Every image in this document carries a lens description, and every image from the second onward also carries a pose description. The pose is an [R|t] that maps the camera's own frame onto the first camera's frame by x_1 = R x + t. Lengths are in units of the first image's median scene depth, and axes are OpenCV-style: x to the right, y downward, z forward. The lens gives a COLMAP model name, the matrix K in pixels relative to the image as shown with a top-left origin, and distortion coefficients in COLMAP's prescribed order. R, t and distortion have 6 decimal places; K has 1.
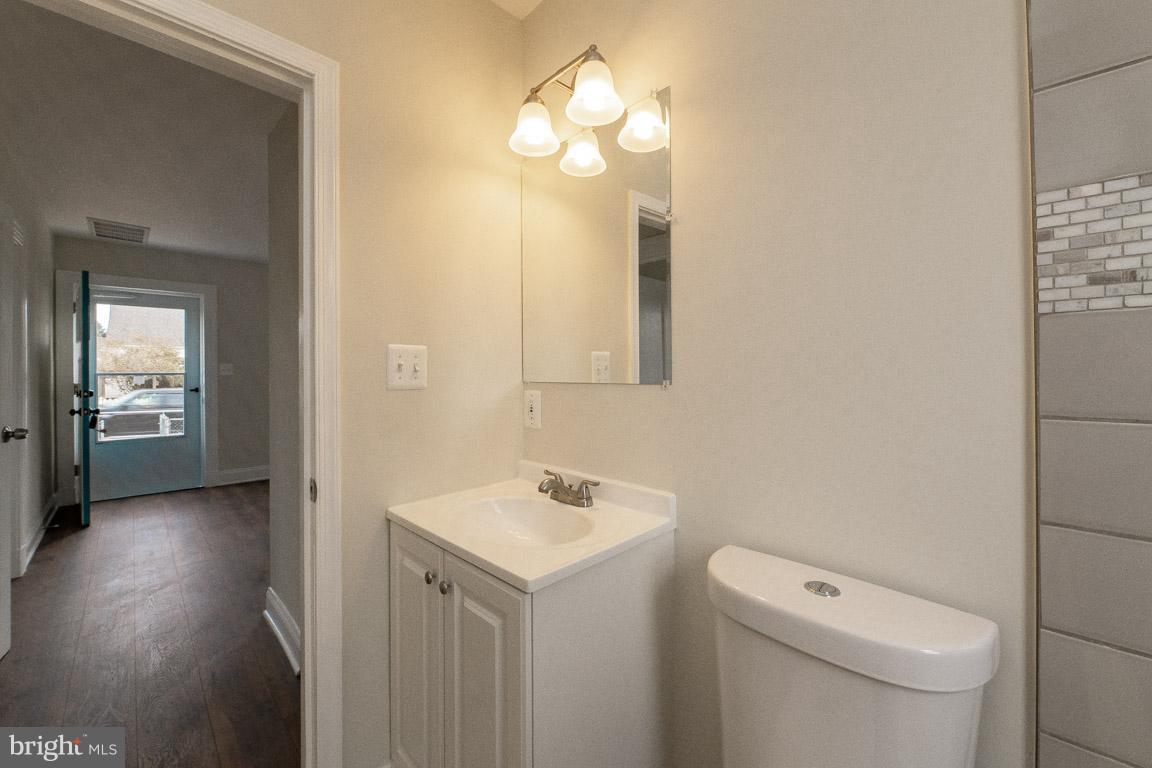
lens RADIAL K [[468.5, 0, 576.0], [0, 468.5, 376.2], [0, 0, 1]] dist [0.003534, -0.000843]
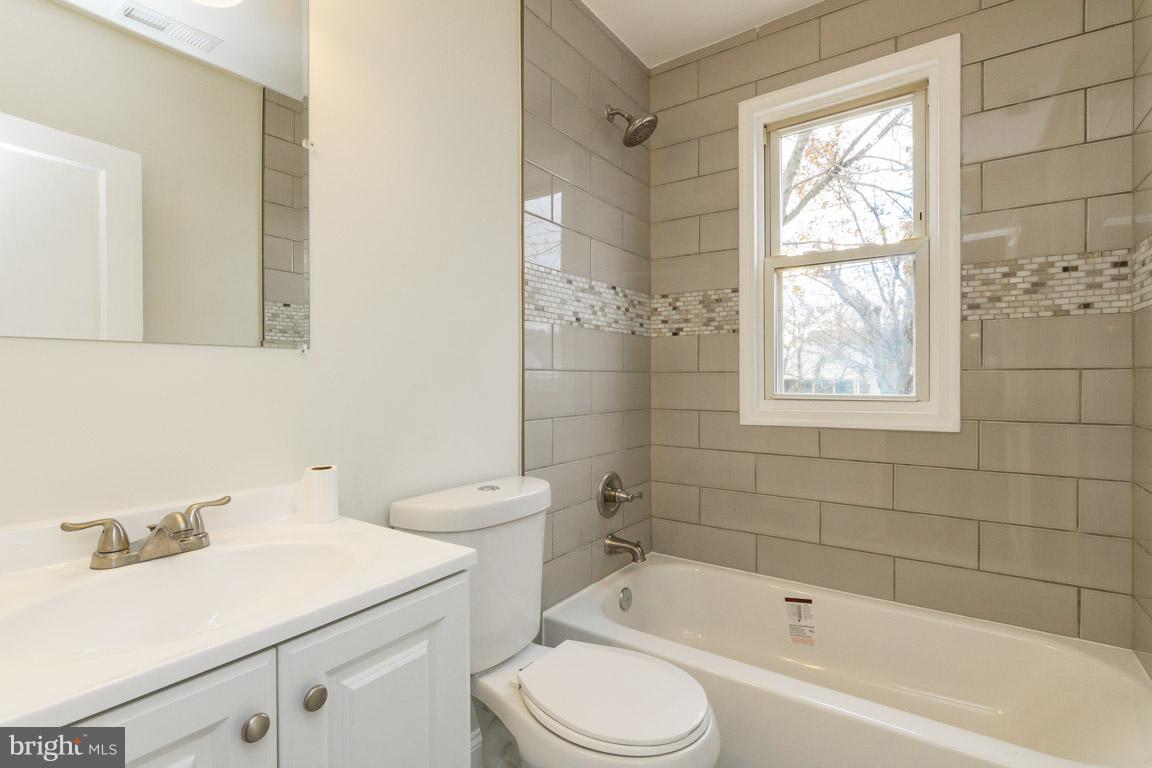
lens RADIAL K [[544.4, 0, 575.9], [0, 544.4, 381.2], [0, 0, 1]] dist [-0.000799, -0.000036]
pose [[-0.188567, -0.005925, 0.982042, -1.422197], [0.006778, 0.999950, 0.007335, 0.121654], [-0.982037, 0.008040, -0.188517, 1.241829]]
